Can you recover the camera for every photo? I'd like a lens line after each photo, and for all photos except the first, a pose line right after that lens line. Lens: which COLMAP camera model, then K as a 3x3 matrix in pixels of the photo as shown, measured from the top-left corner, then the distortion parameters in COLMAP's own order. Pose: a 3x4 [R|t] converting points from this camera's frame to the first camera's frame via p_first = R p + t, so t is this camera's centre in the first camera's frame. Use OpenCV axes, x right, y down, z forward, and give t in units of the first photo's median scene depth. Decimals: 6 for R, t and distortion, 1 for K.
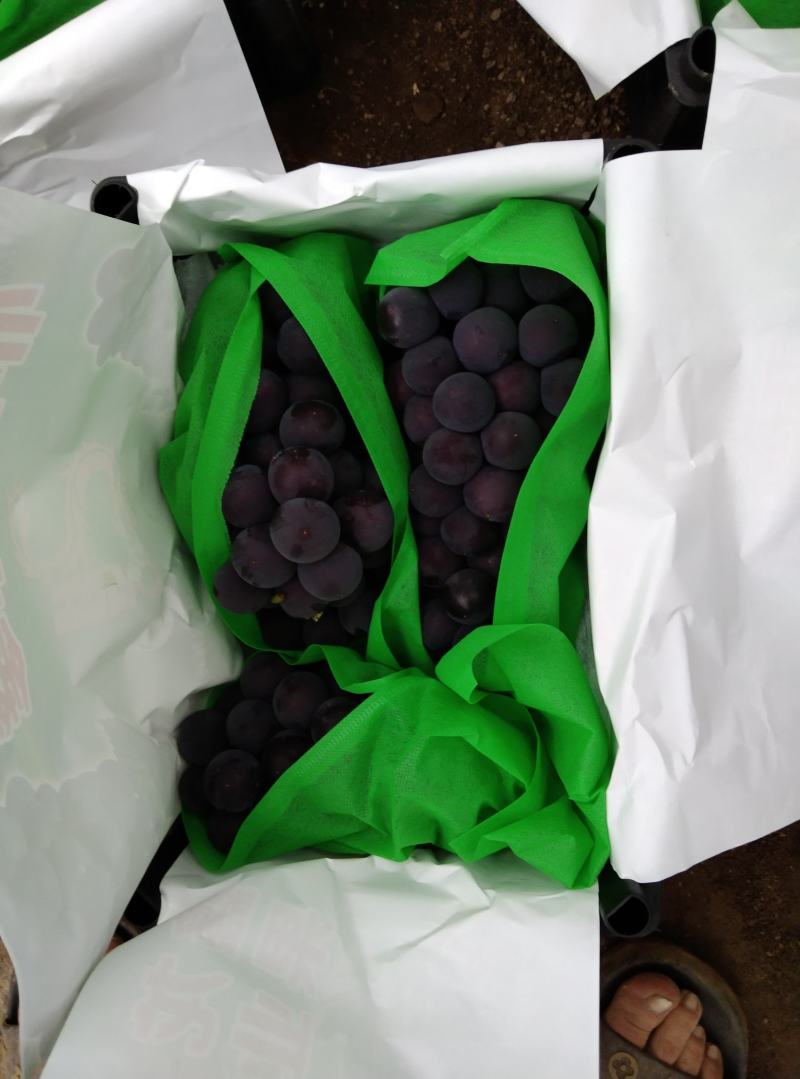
lens RADIAL K [[858.3, 0, 400.0], [0, 858.3, 539.5], [0, 0, 1]] dist [0.030441, -0.094747]
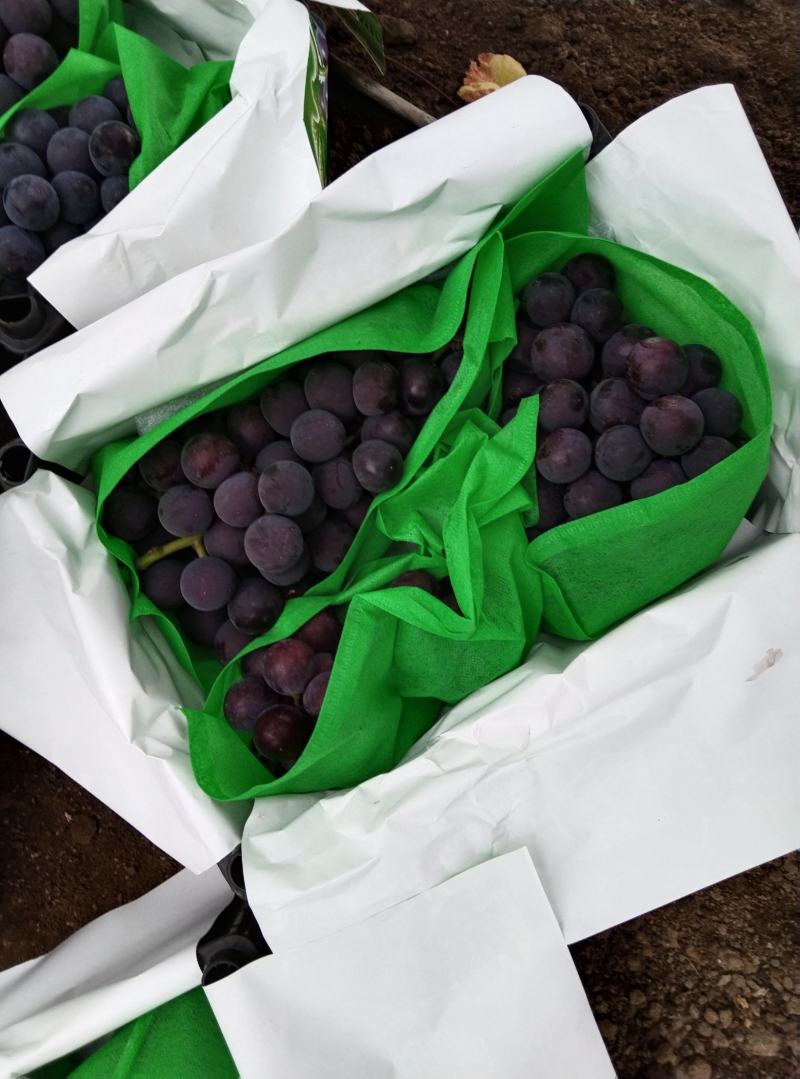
lens RADIAL K [[858.3, 0, 400.0], [0, 858.3, 539.5], [0, 0, 1]] dist [0.030441, -0.094747]
pose [[0.919320, -0.364809, 0.147530, 0.468274], [0.390124, 0.894012, -0.220332, -0.547579], [-0.051515, 0.260111, 0.964204, -0.202837]]
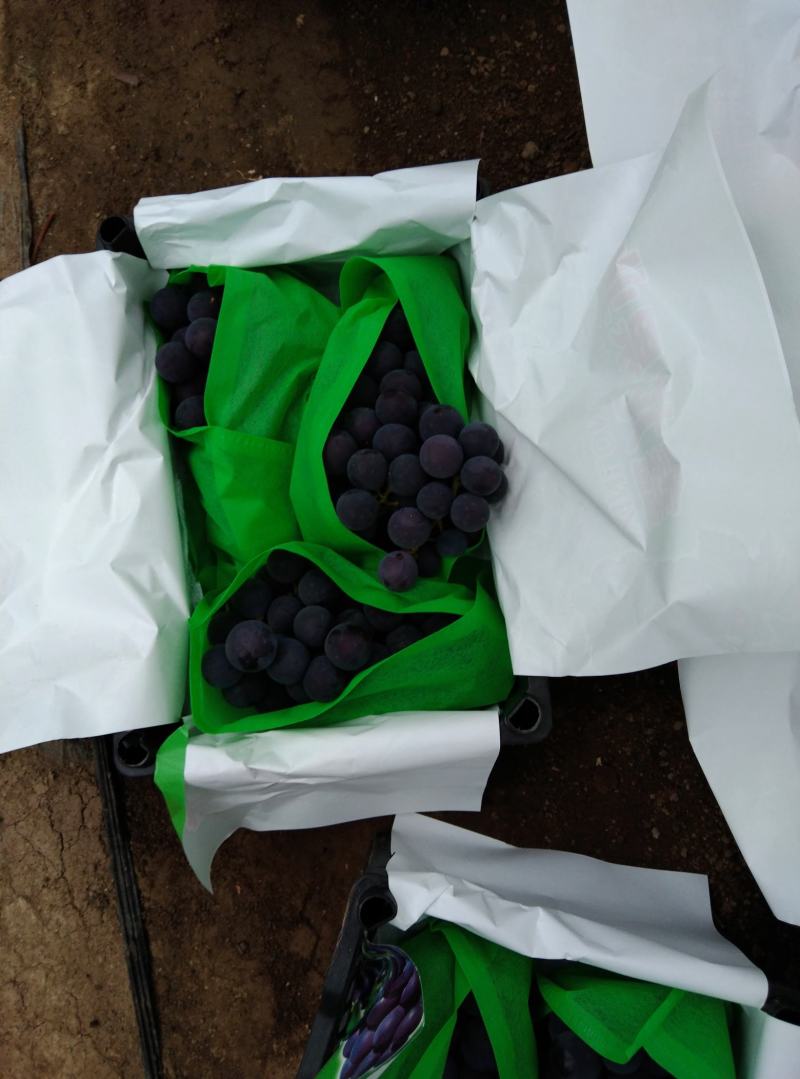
lens RADIAL K [[858.3, 0, 400.0], [0, 858.3, 539.5], [0, 0, 1]] dist [0.030441, -0.094747]
pose [[0.955832, 0.293841, -0.006534, -0.421115], [-0.287666, 0.930722, -0.225843, -0.580785], [-0.060281, 0.217747, 0.974142, -0.292982]]
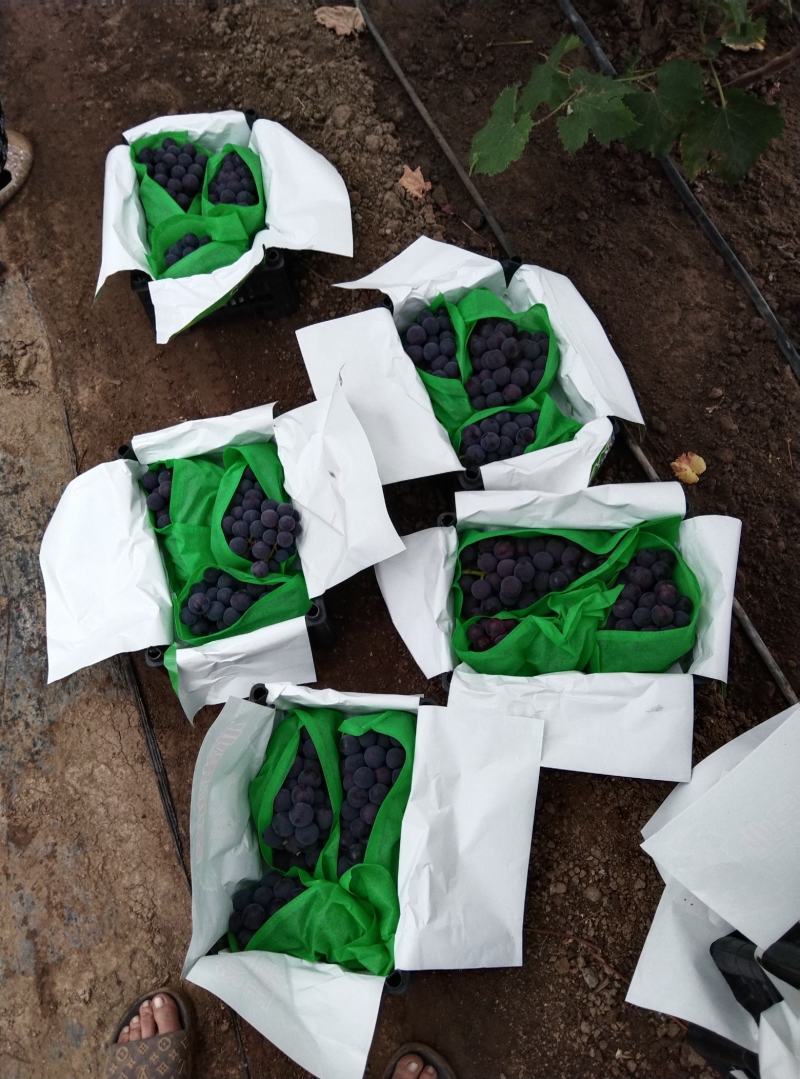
lens RADIAL K [[856.9, 0, 400.0], [0, 856.9, 539.5], [0, 0, 1]] dist [0.152664, -0.471402]
pose [[0.989423, 0.144238, -0.015399, 0.119208], [-0.136662, 0.891300, -0.432328, 0.352758], [-0.048633, 0.429860, 0.901585, -1.892819]]
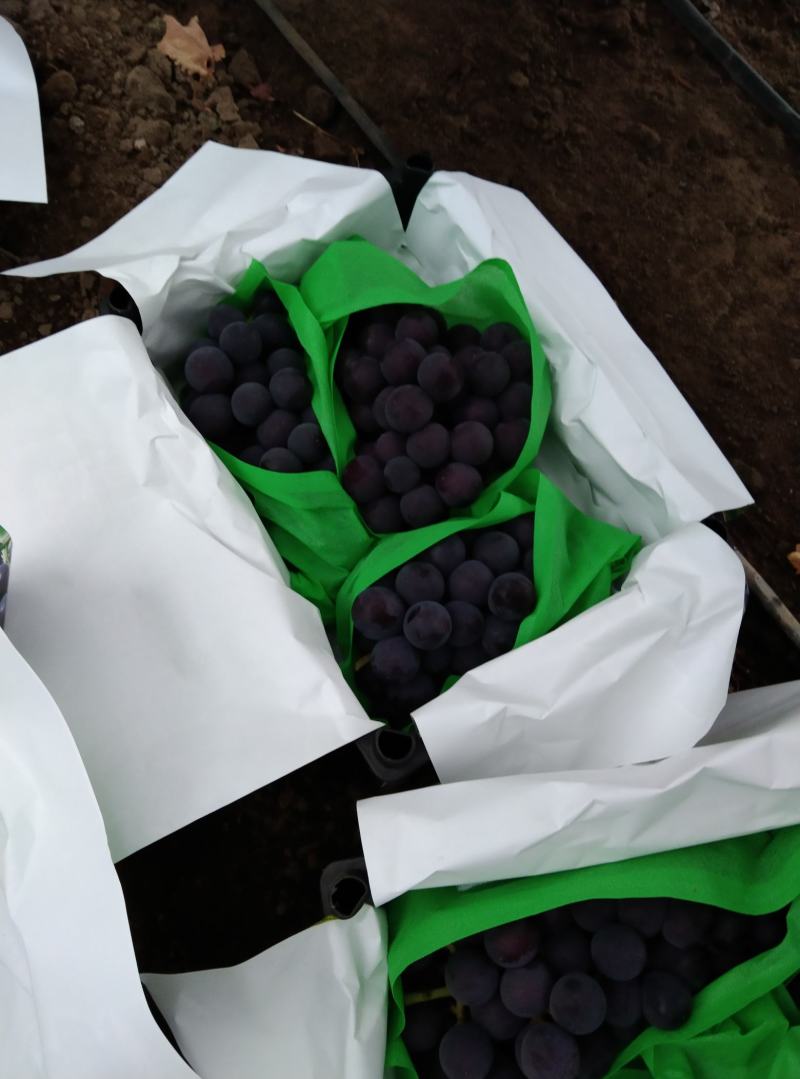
lens RADIAL K [[858.3, 0, 400.0], [0, 858.3, 539.5], [0, 0, 1]] dist [0.030441, -0.094747]
pose [[0.996473, -0.006087, 0.083697, 0.205240], [0.038465, 0.919553, -0.391080, -1.024993], [-0.074583, 0.392920, 0.916543, -0.378984]]
